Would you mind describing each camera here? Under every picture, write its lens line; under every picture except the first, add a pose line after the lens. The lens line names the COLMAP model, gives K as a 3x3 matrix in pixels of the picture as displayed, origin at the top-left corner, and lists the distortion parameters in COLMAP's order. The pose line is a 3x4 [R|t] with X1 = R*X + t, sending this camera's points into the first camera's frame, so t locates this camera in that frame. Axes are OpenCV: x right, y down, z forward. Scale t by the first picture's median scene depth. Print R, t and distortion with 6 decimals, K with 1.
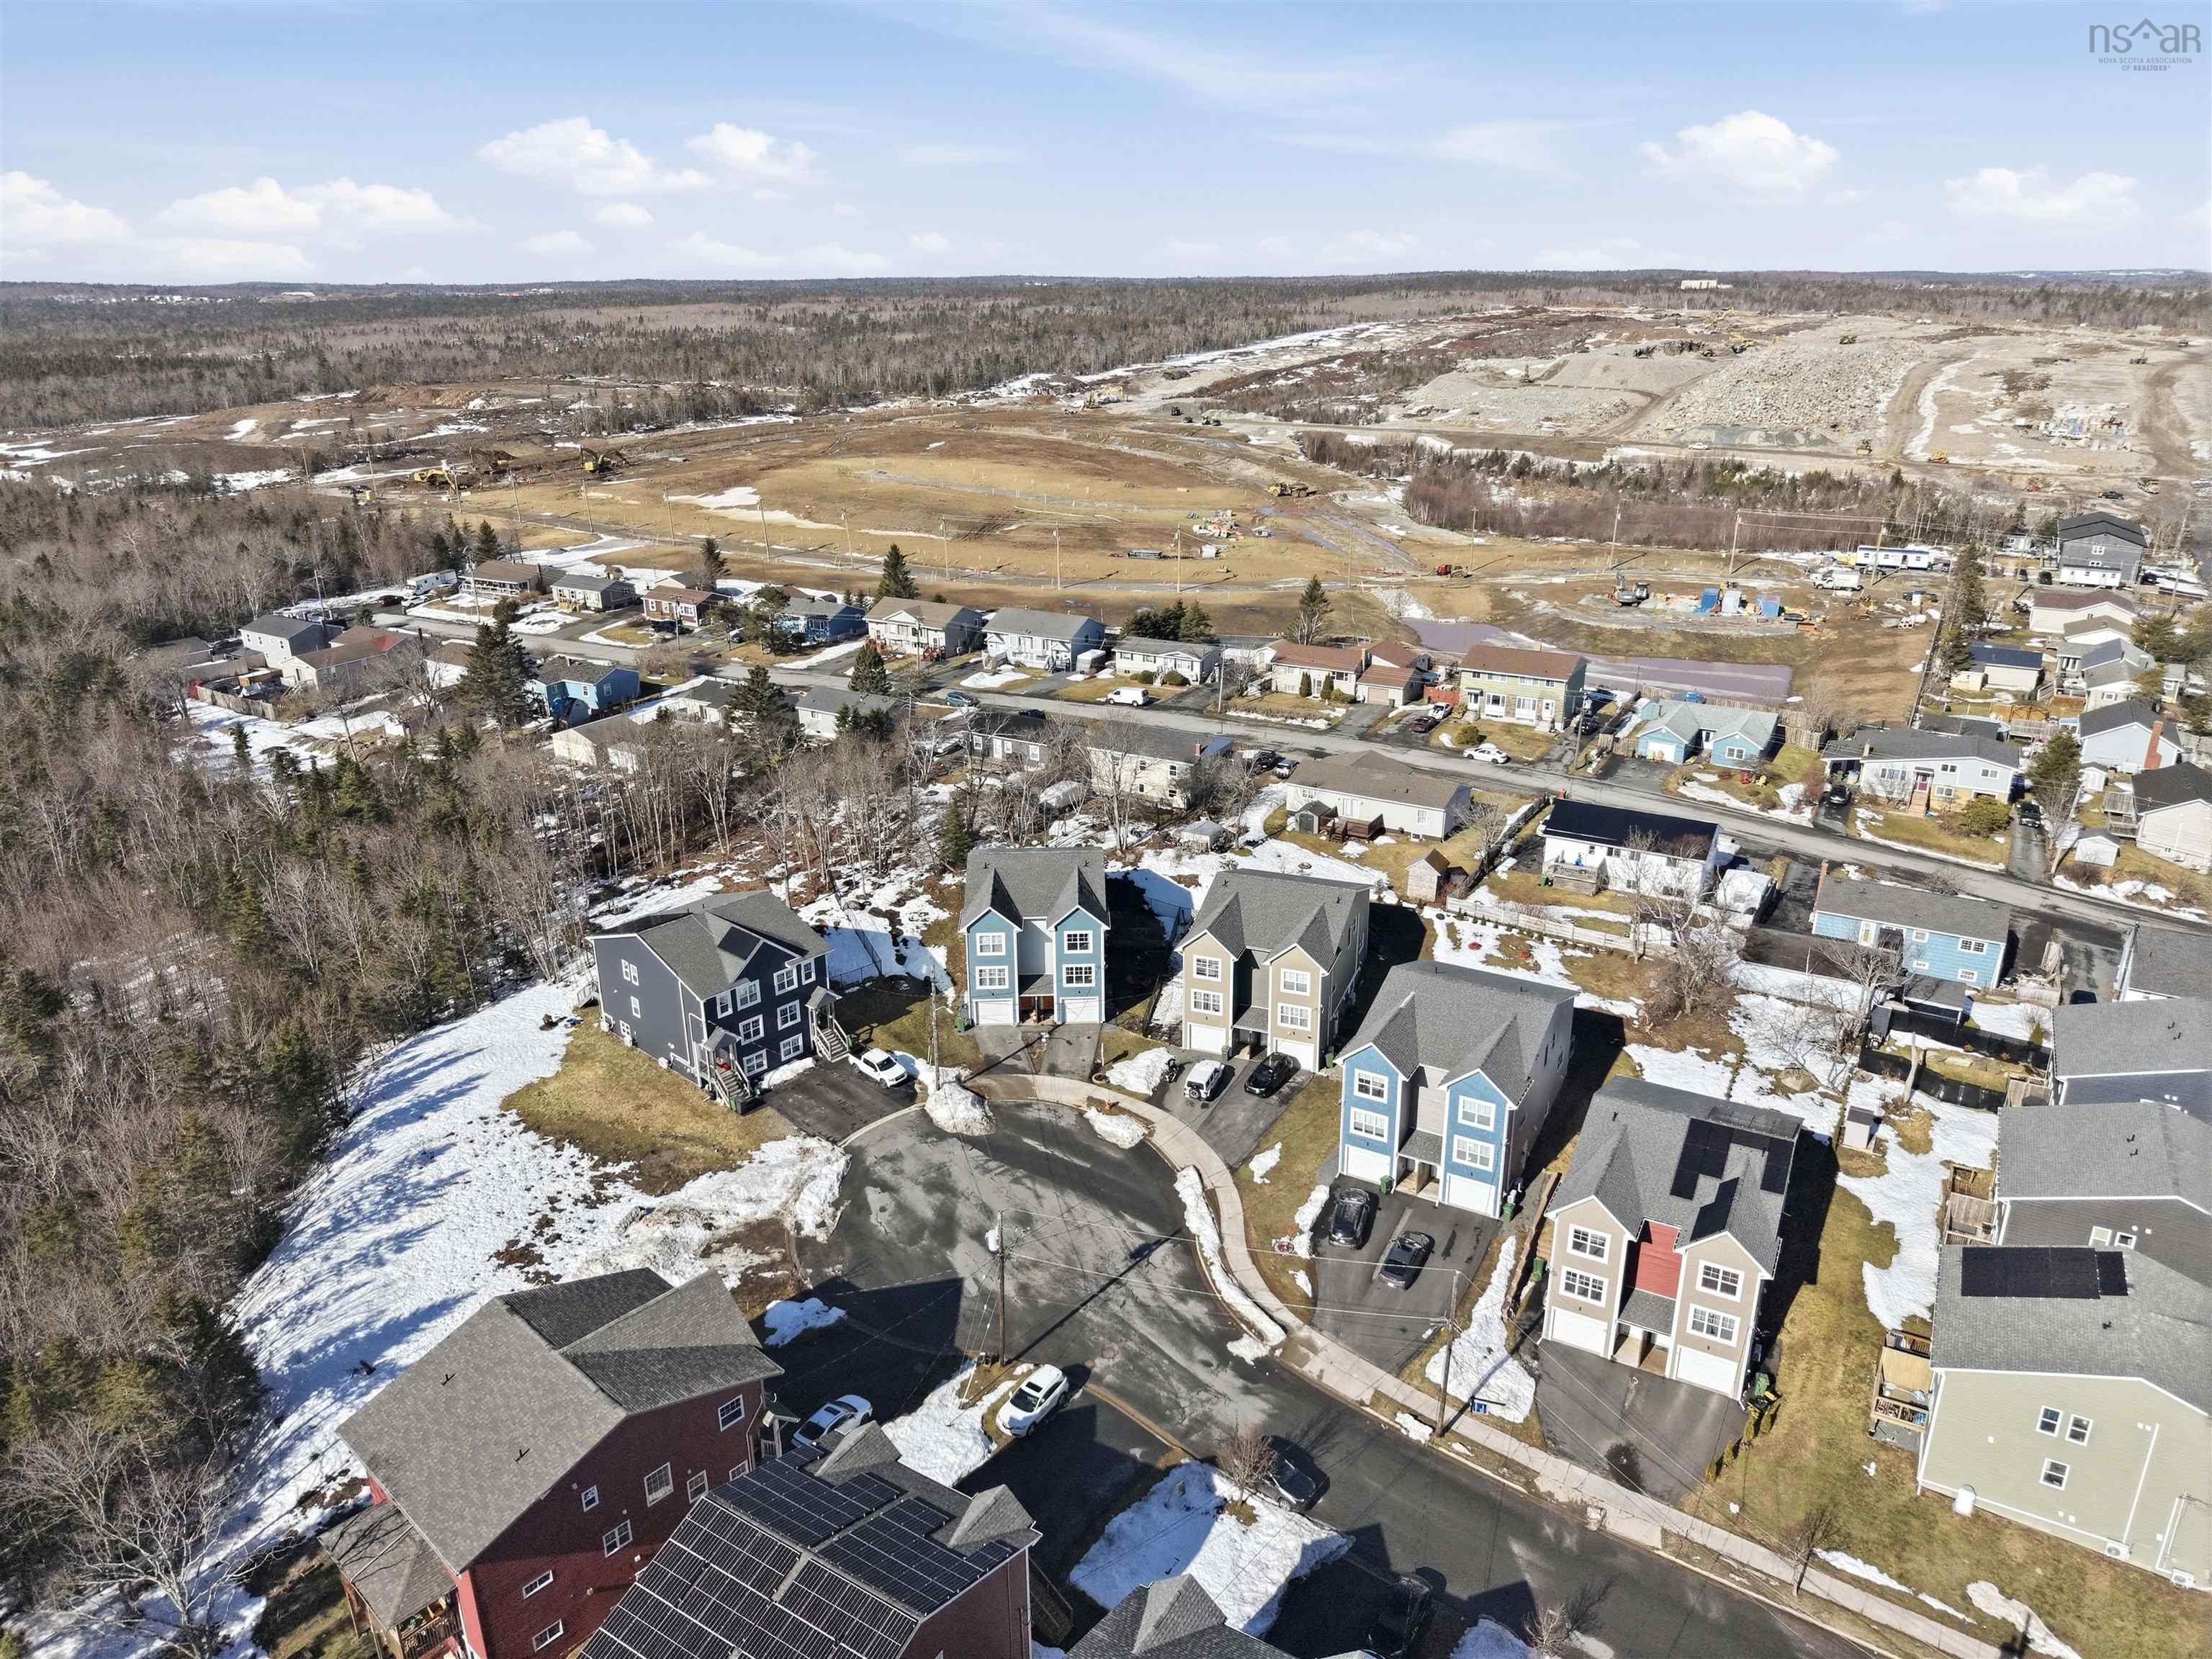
lens RADIAL K [[1474.7, 0, 1106.3], [0, 1474.7, 834.1], [0, 0, 1]] dist [0.038710, -0.049490]
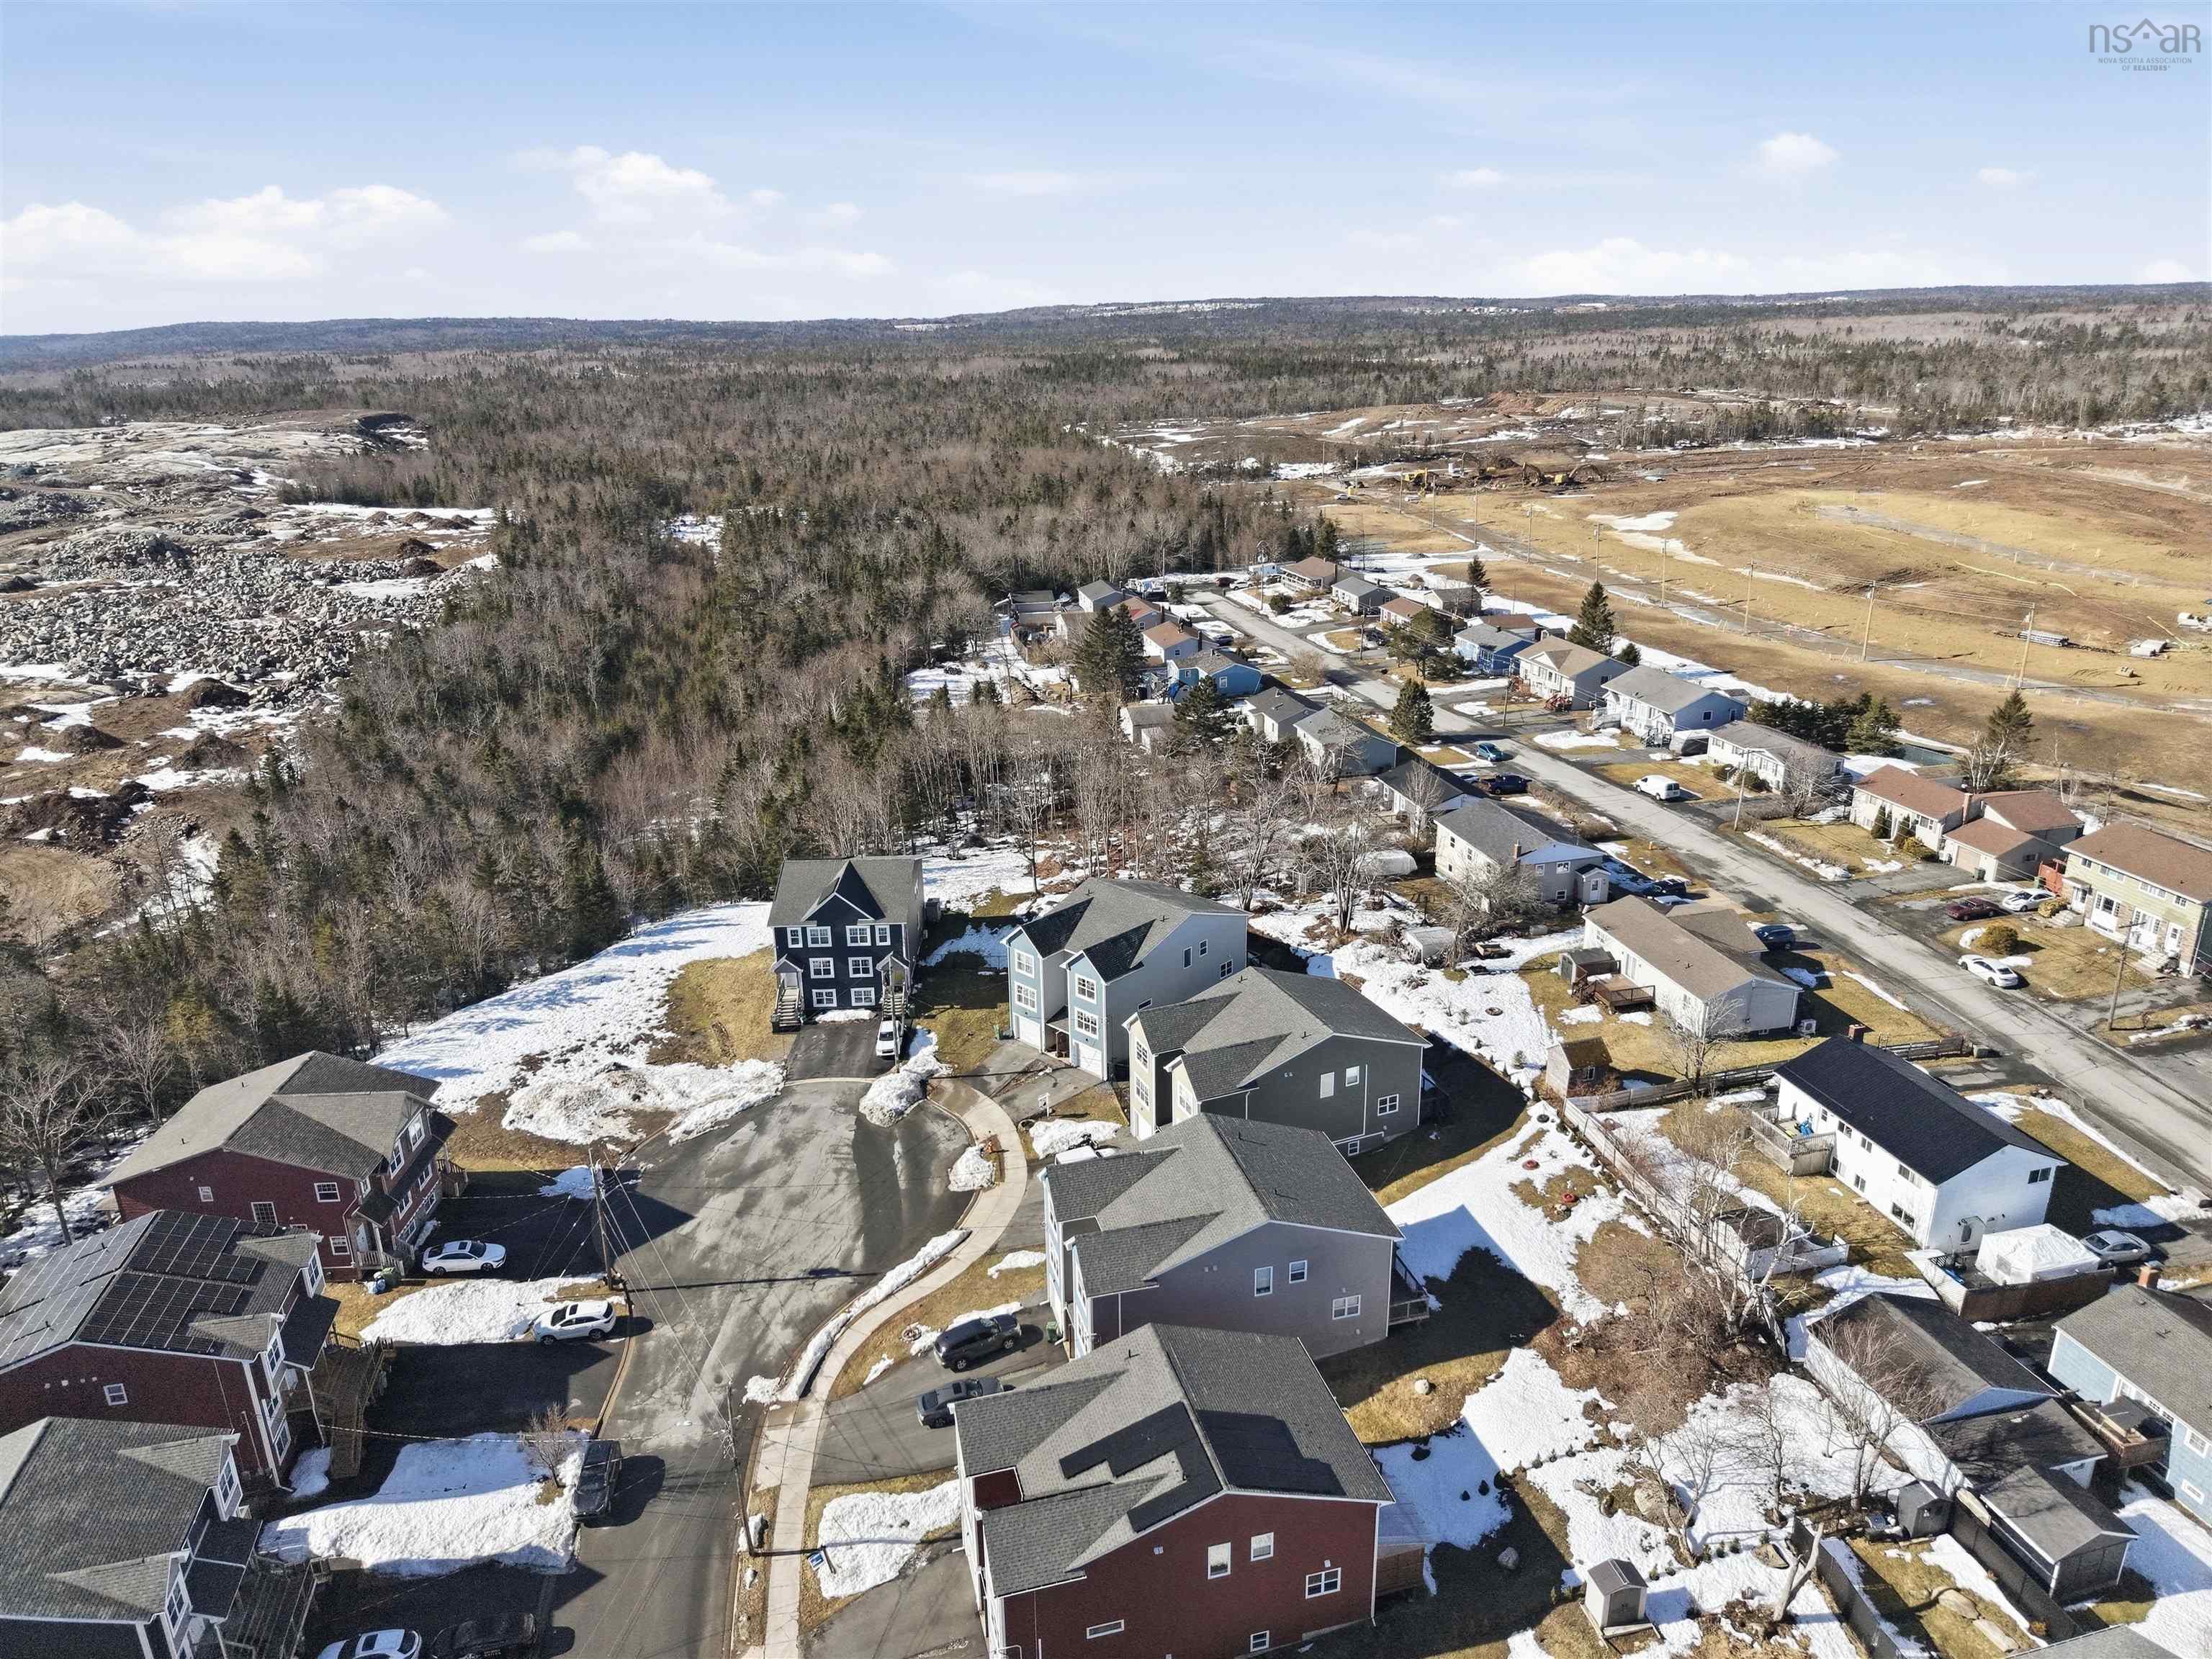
lens RADIAL K [[1474.7, 0, 1103.3], [0, 1474.7, 828.1], [0, 0, 1]] dist [0.038710, -0.049490]
pose [[0.699595, 0.233555, -0.675292, 0.541185], [-0.239583, 0.967037, 0.086252, -0.100676], [0.673177, 0.101447, 0.732490, 0.252419]]
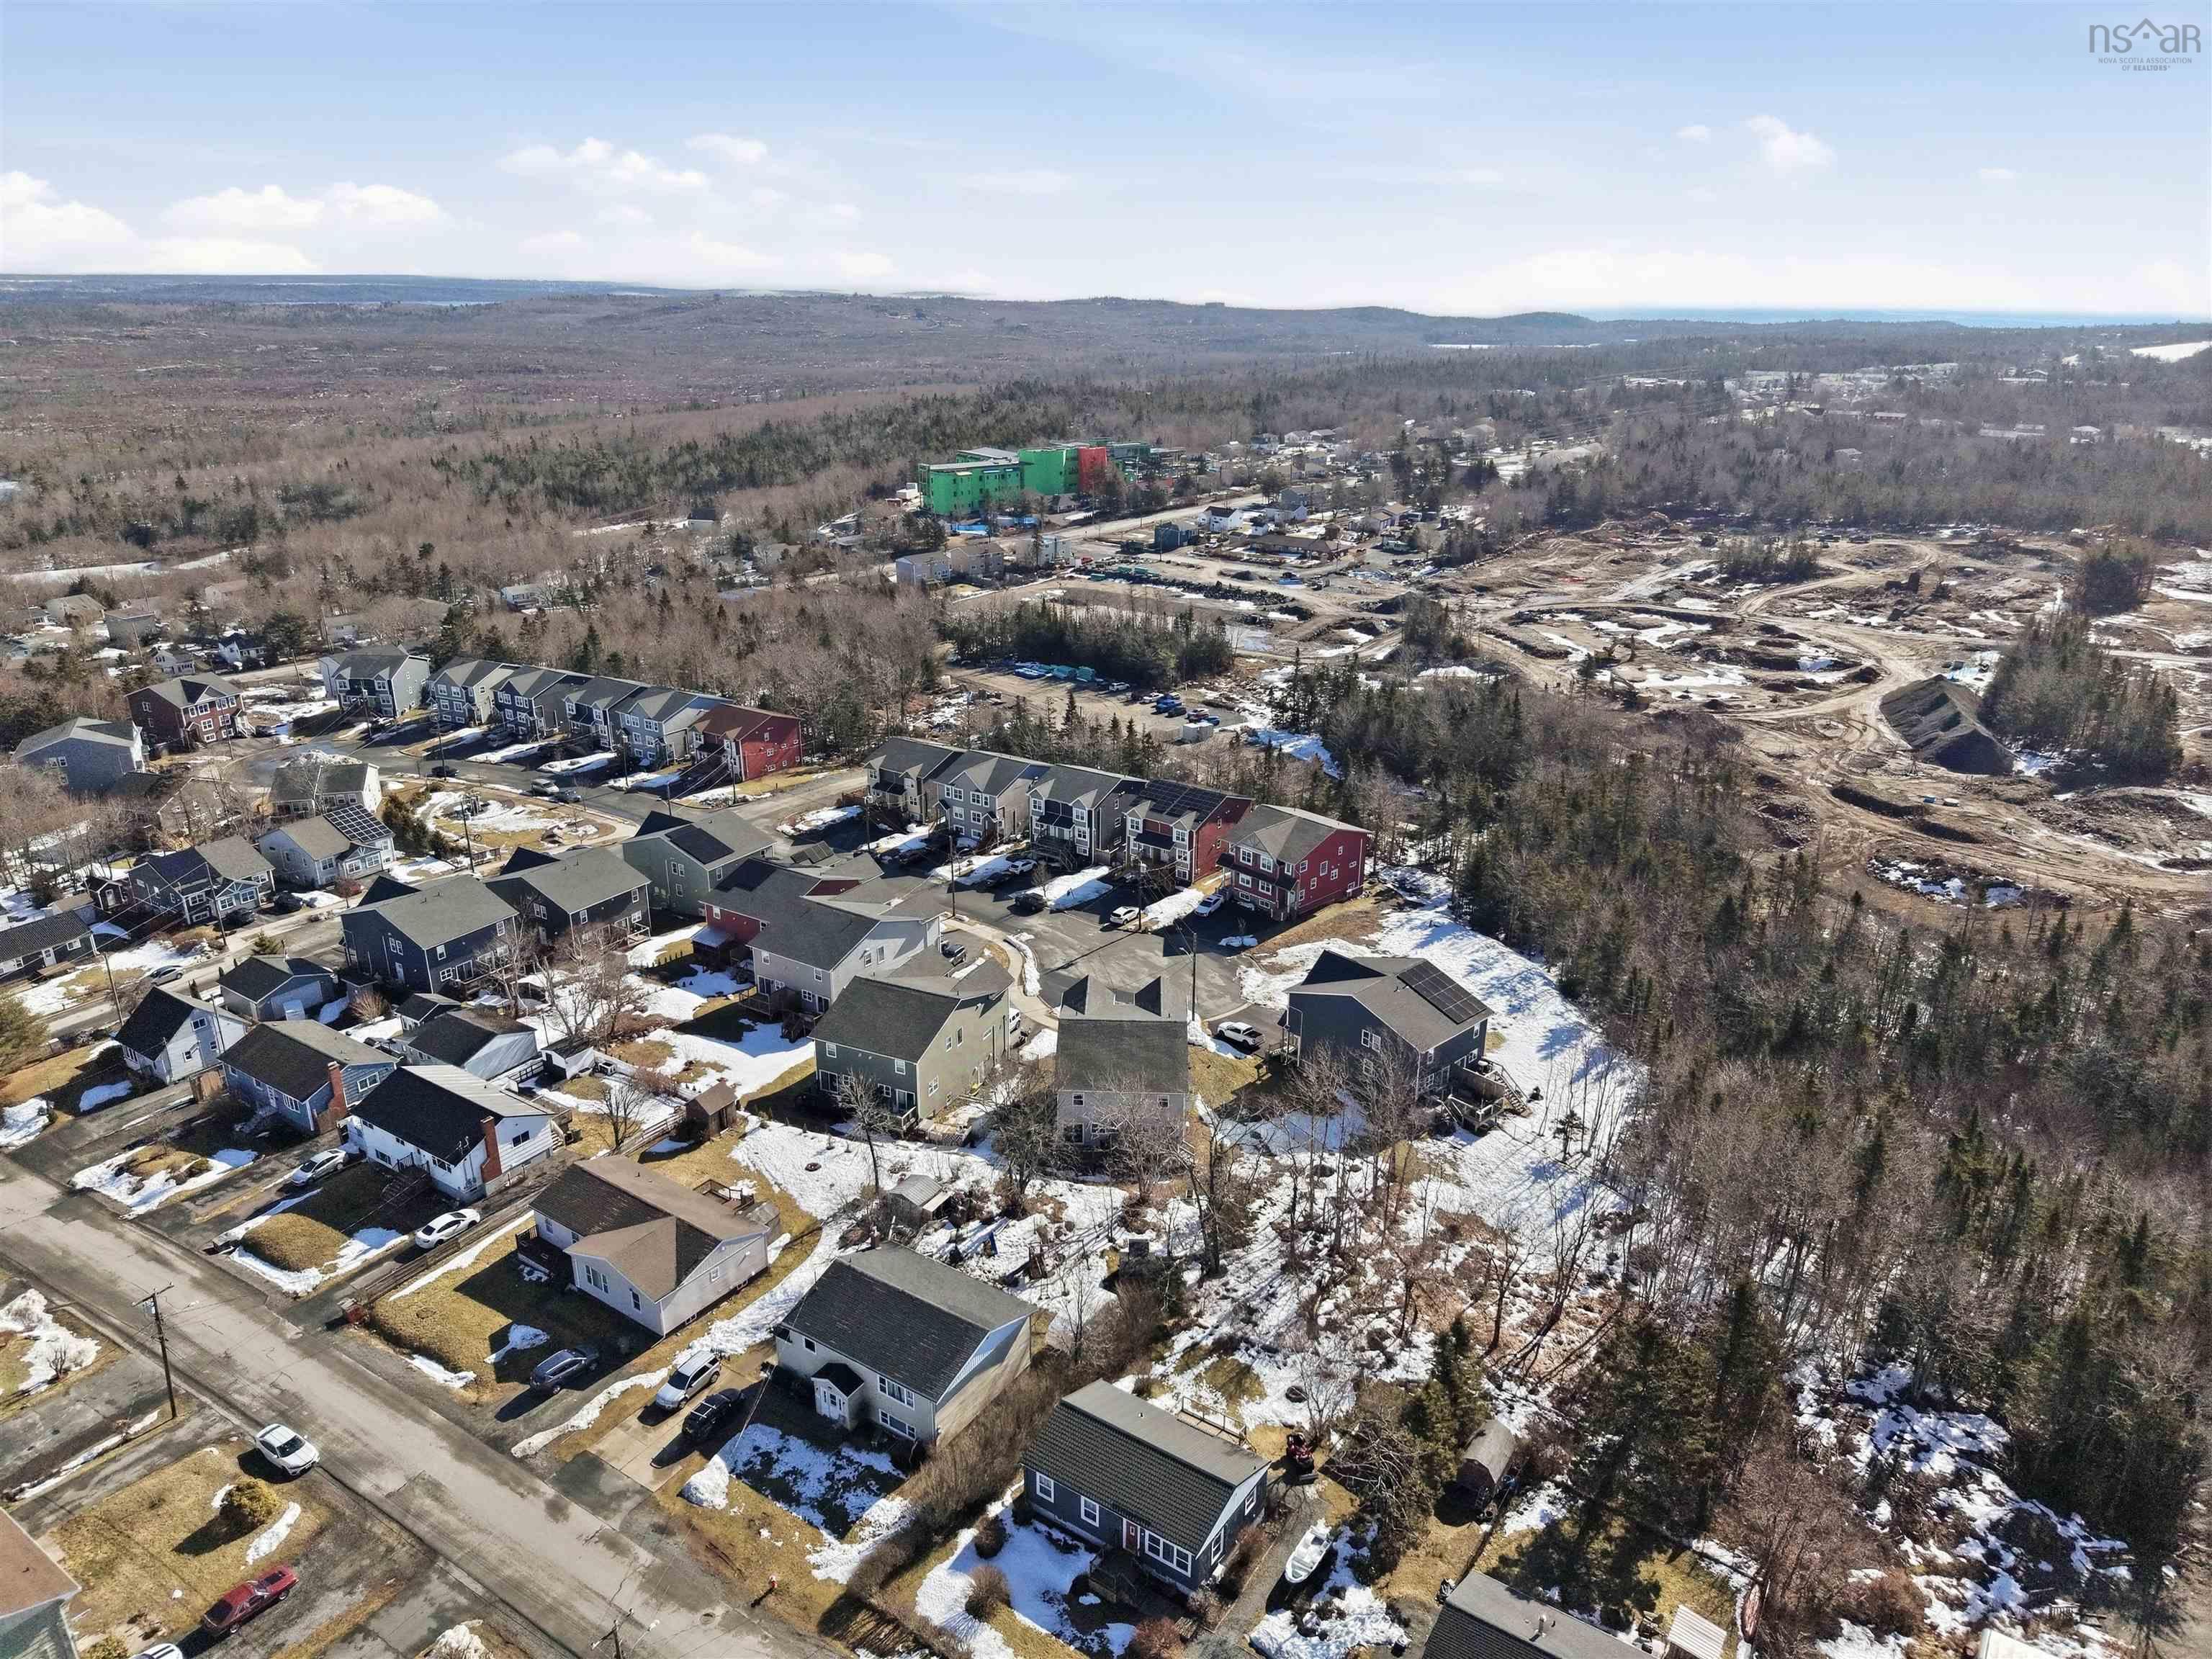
lens RADIAL K [[1474.7, 0, 1123.2], [0, 1474.7, 819.8], [0, 0, 1]] dist [0.038710, -0.049490]
pose [[-0.998880, -0.015985, 0.044537, -0.087011], [0.016786, 0.760287, 0.649371, -0.734394], [-0.044241, 0.649391, -0.759167, 1.599587]]
